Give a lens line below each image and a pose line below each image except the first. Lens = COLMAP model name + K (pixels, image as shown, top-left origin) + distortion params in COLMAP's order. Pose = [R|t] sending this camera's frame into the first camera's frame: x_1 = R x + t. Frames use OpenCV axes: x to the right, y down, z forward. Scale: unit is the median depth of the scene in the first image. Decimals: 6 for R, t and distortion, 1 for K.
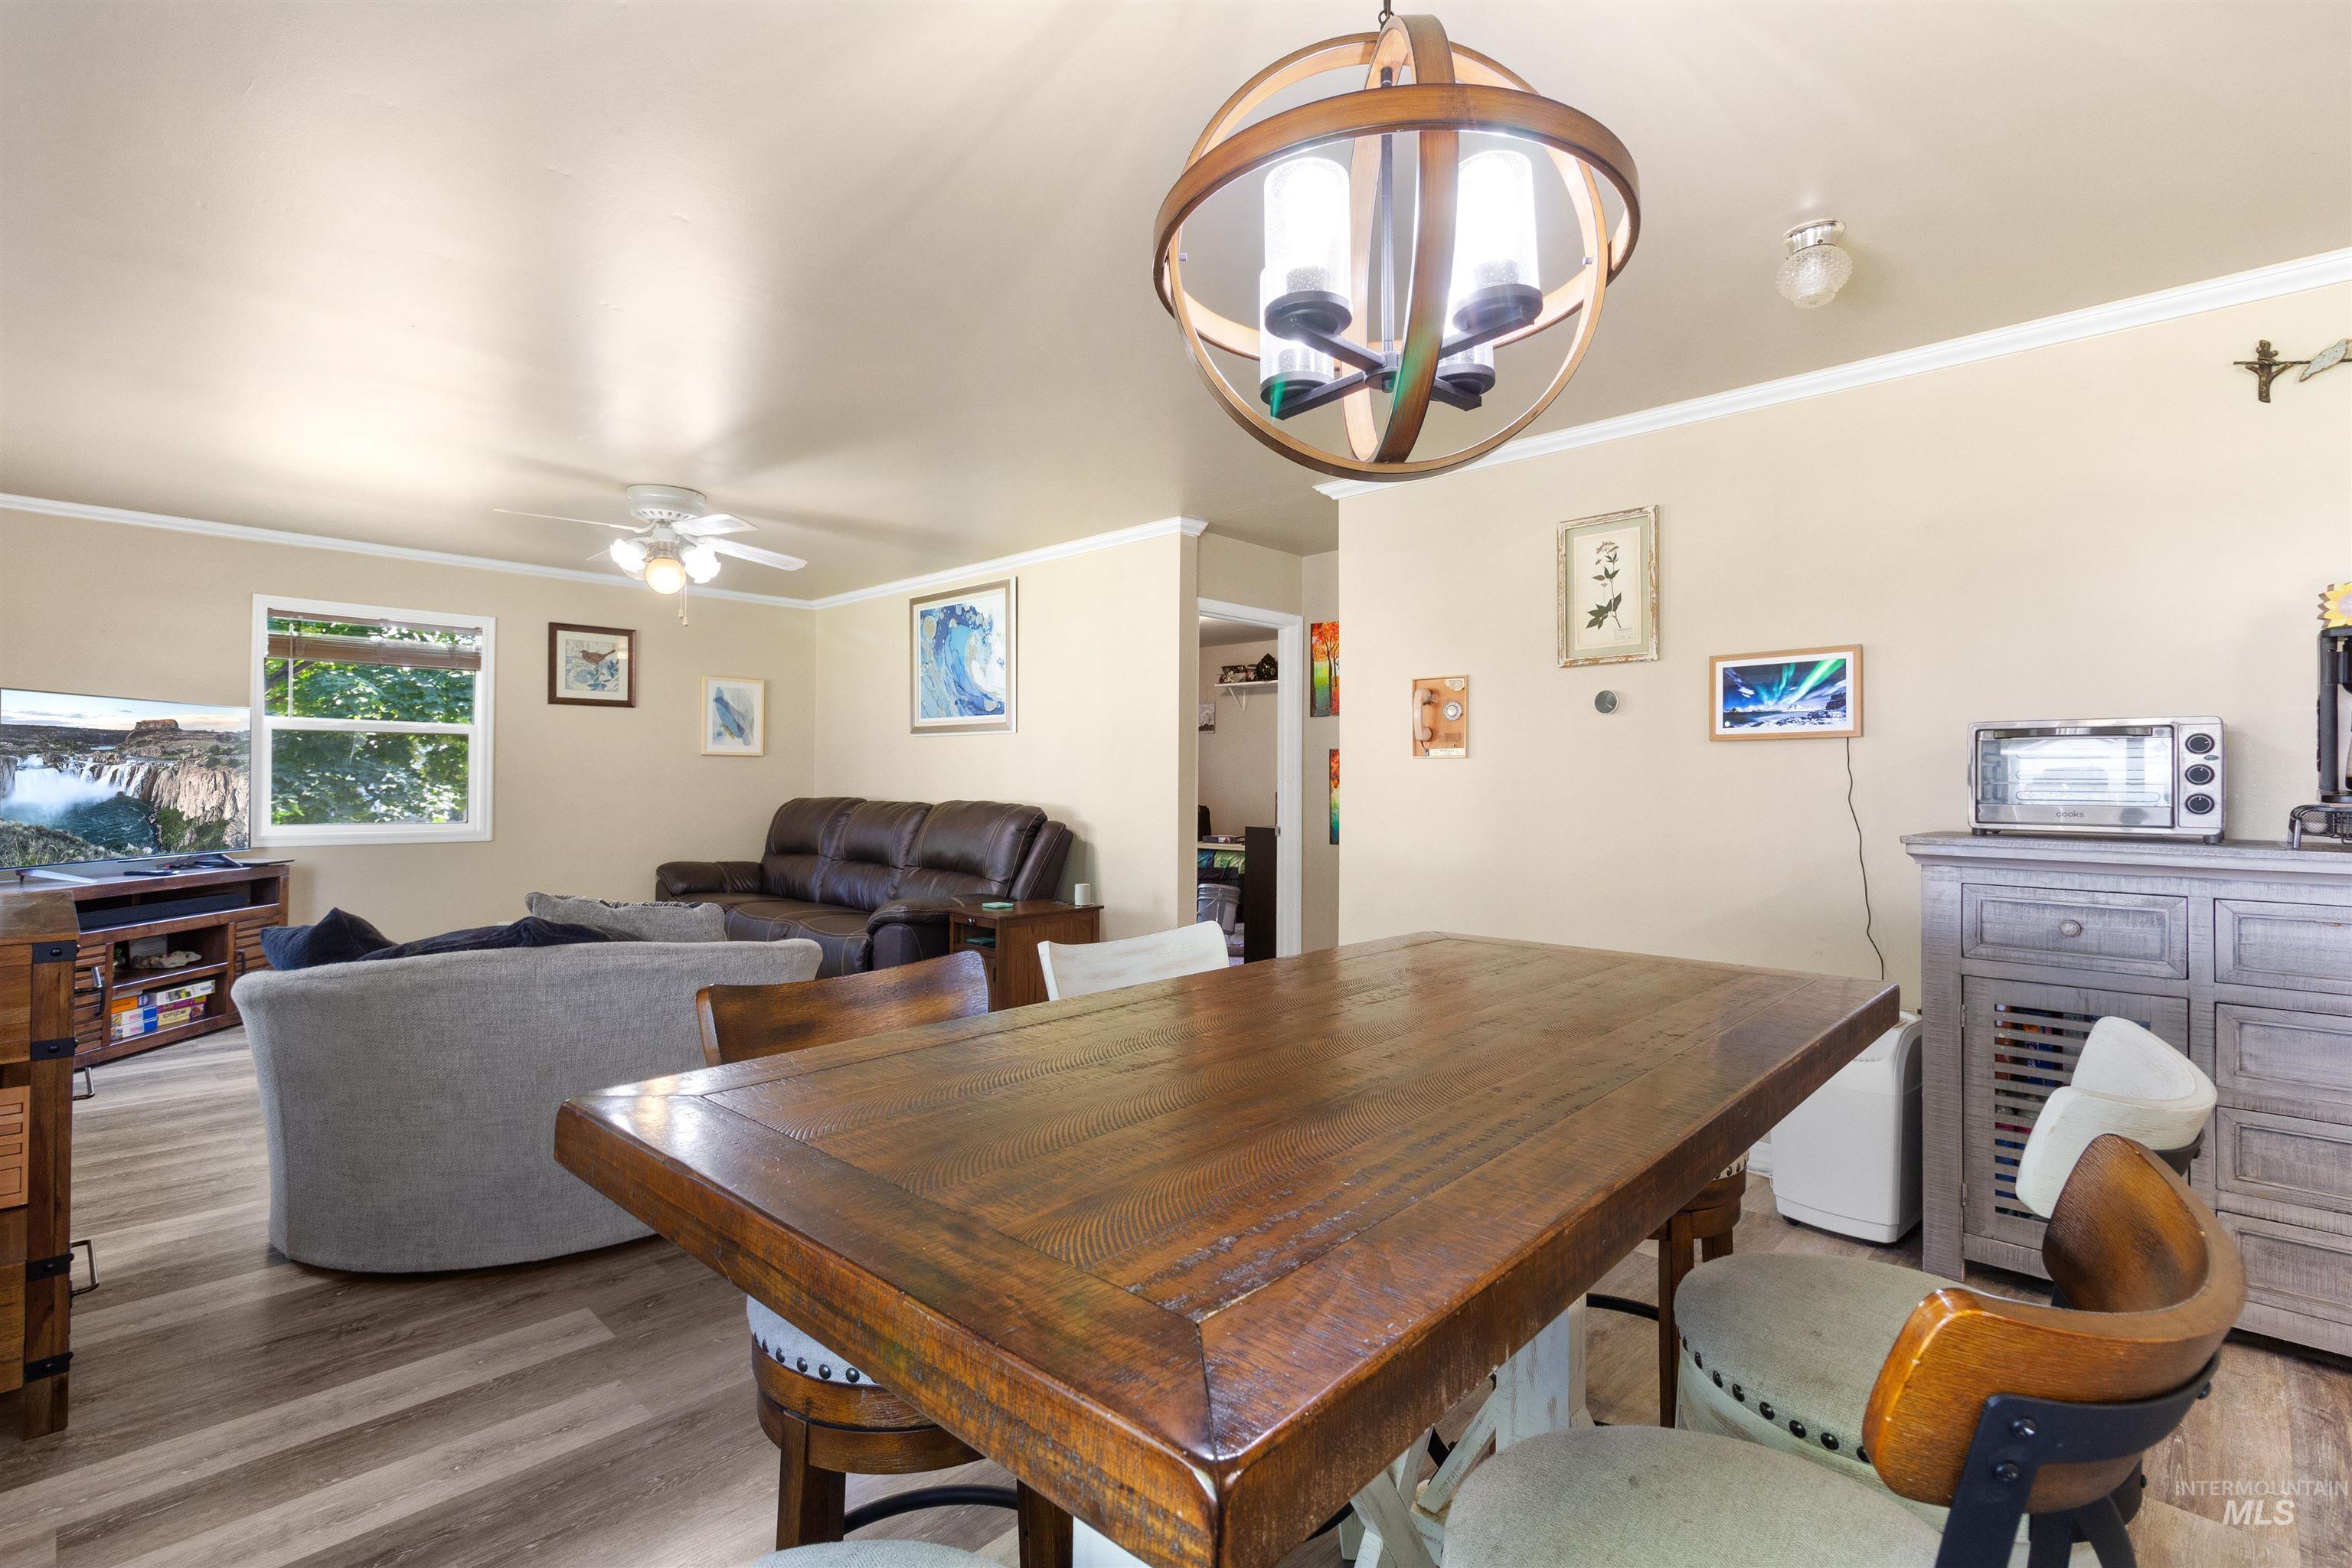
lens RADIAL K [[1087.7, 0, 1181.0], [0, 1087.7, 775.7], [0, 0, 1]] dist [0.005232, -0.000406]
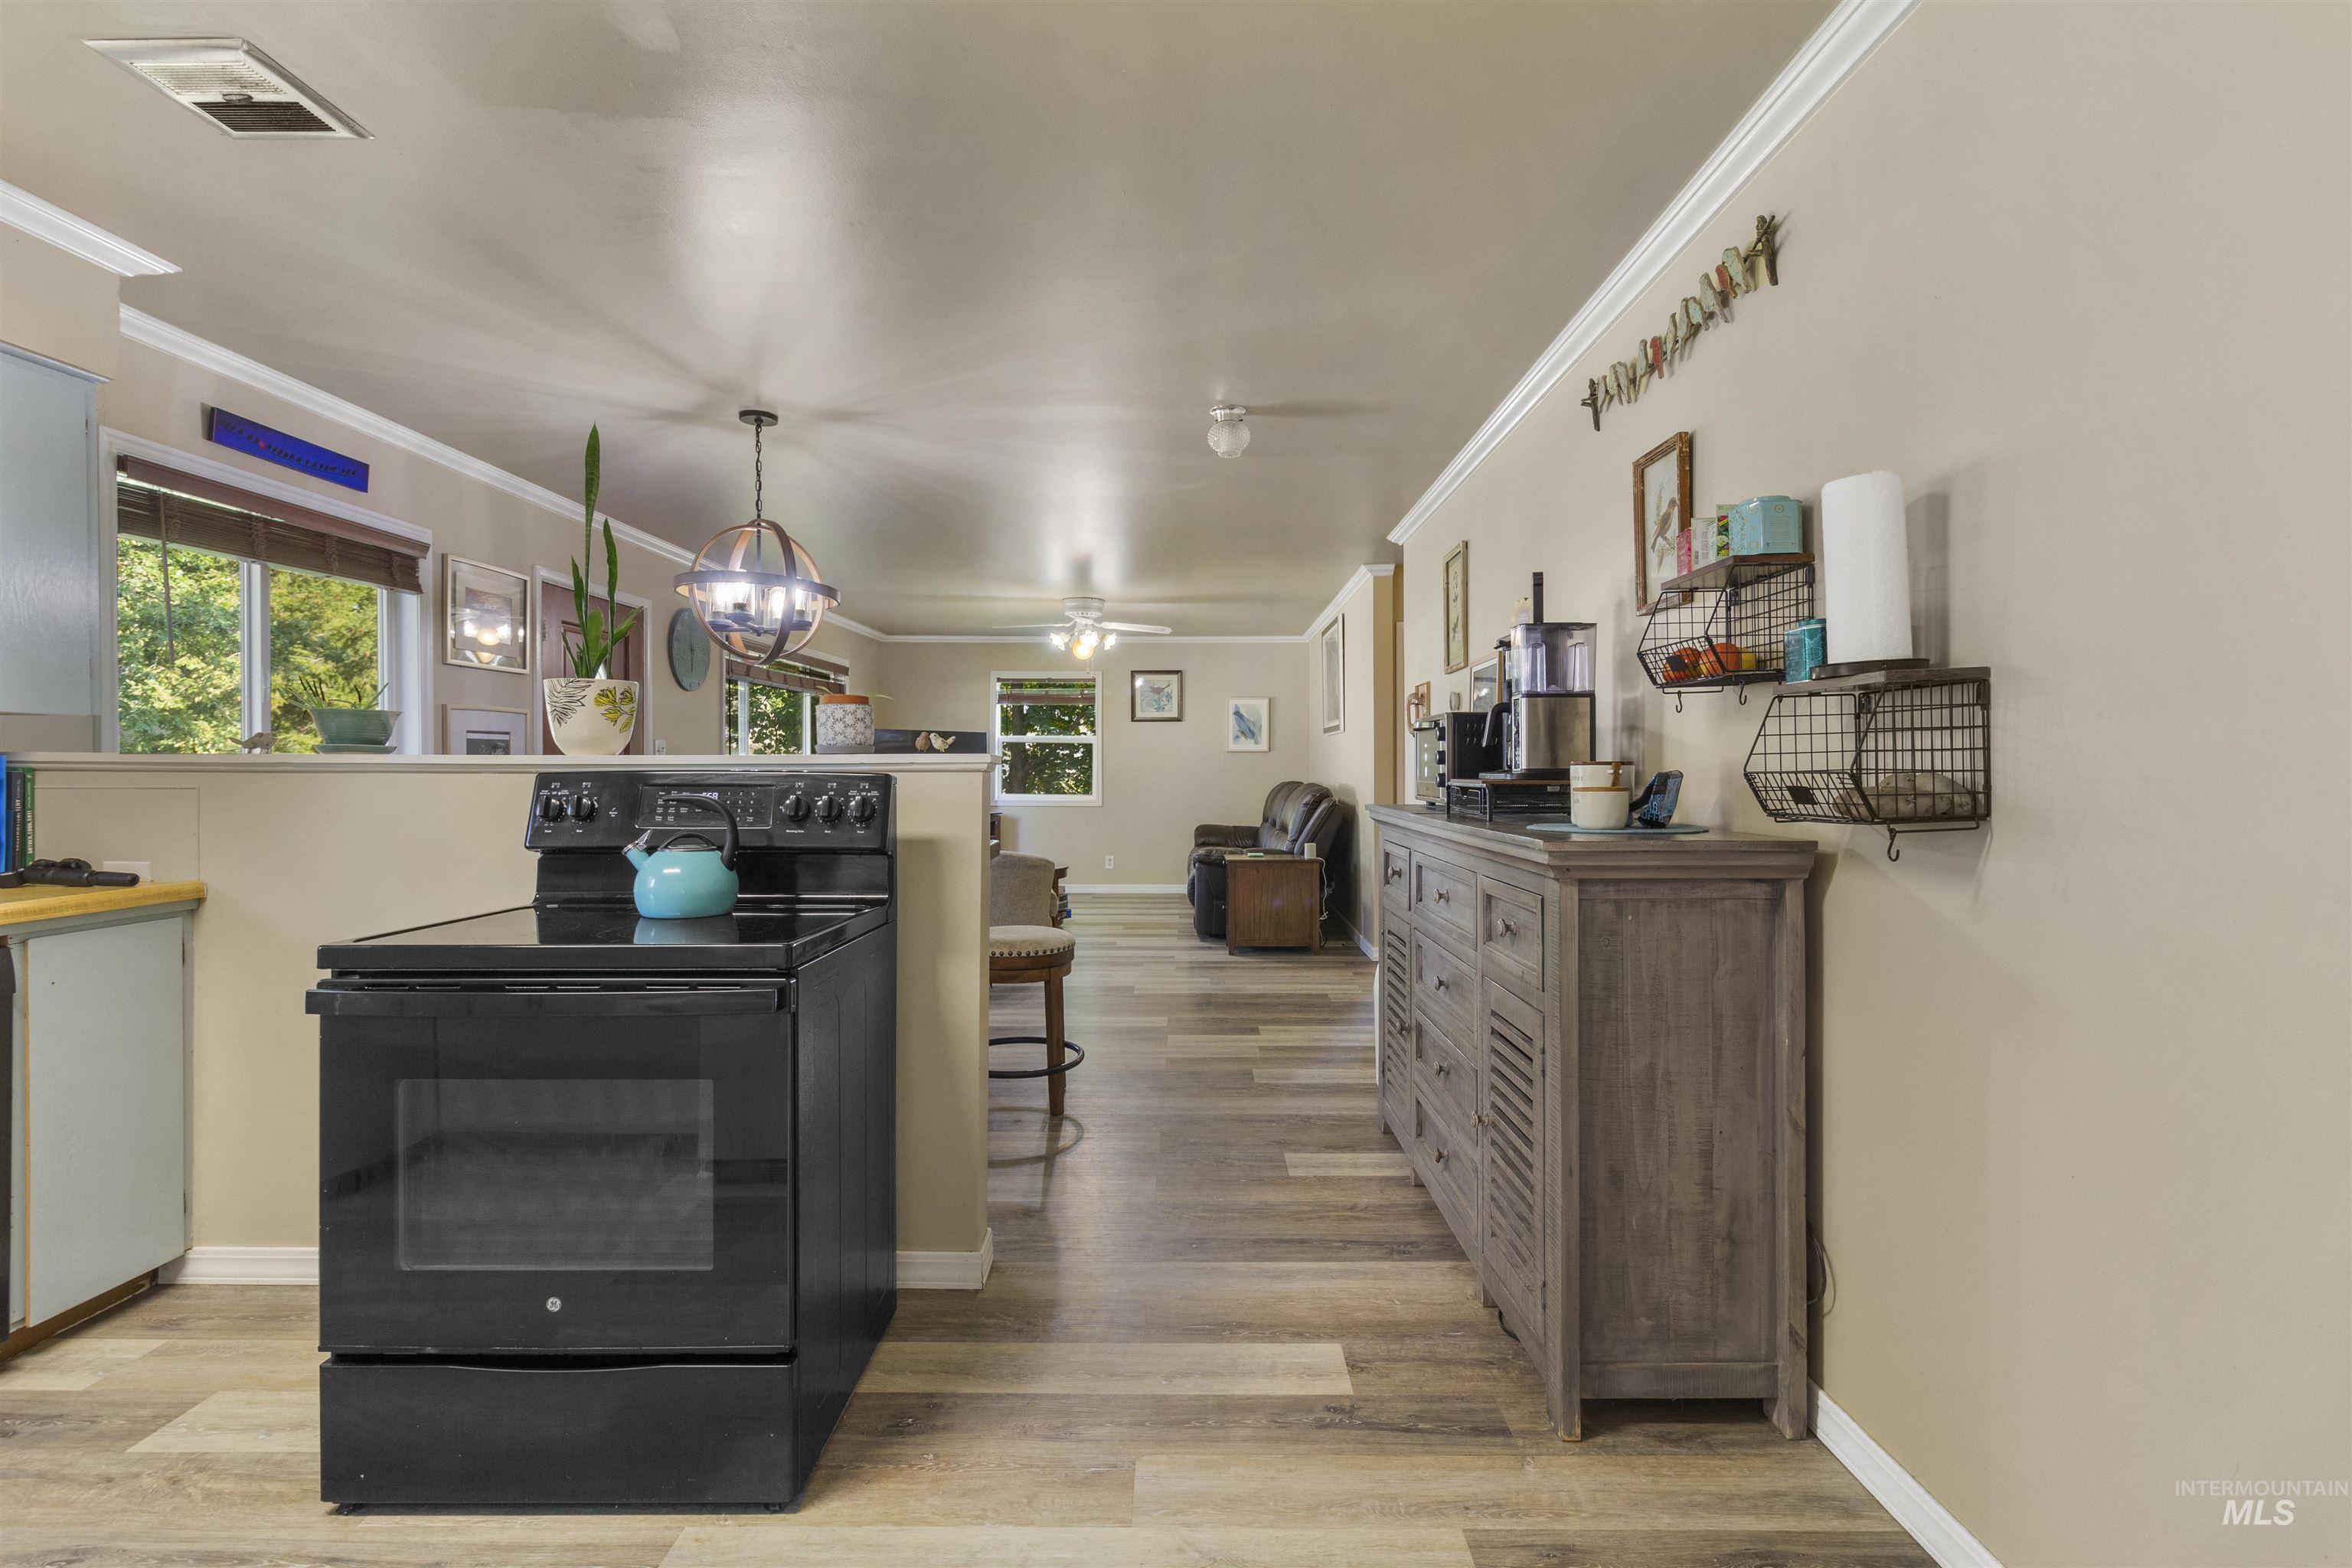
lens RADIAL K [[1087.7, 0, 1183.8], [0, 1087.7, 772.6], [0, 0, 1]] dist [0.005232, -0.000406]
pose [[0.687487, -0.001281, -0.726196, 0.774490], [0.004913, 0.999984, 0.002888, 0.005696], [0.726180, -0.005553, 0.687482, -0.051271]]
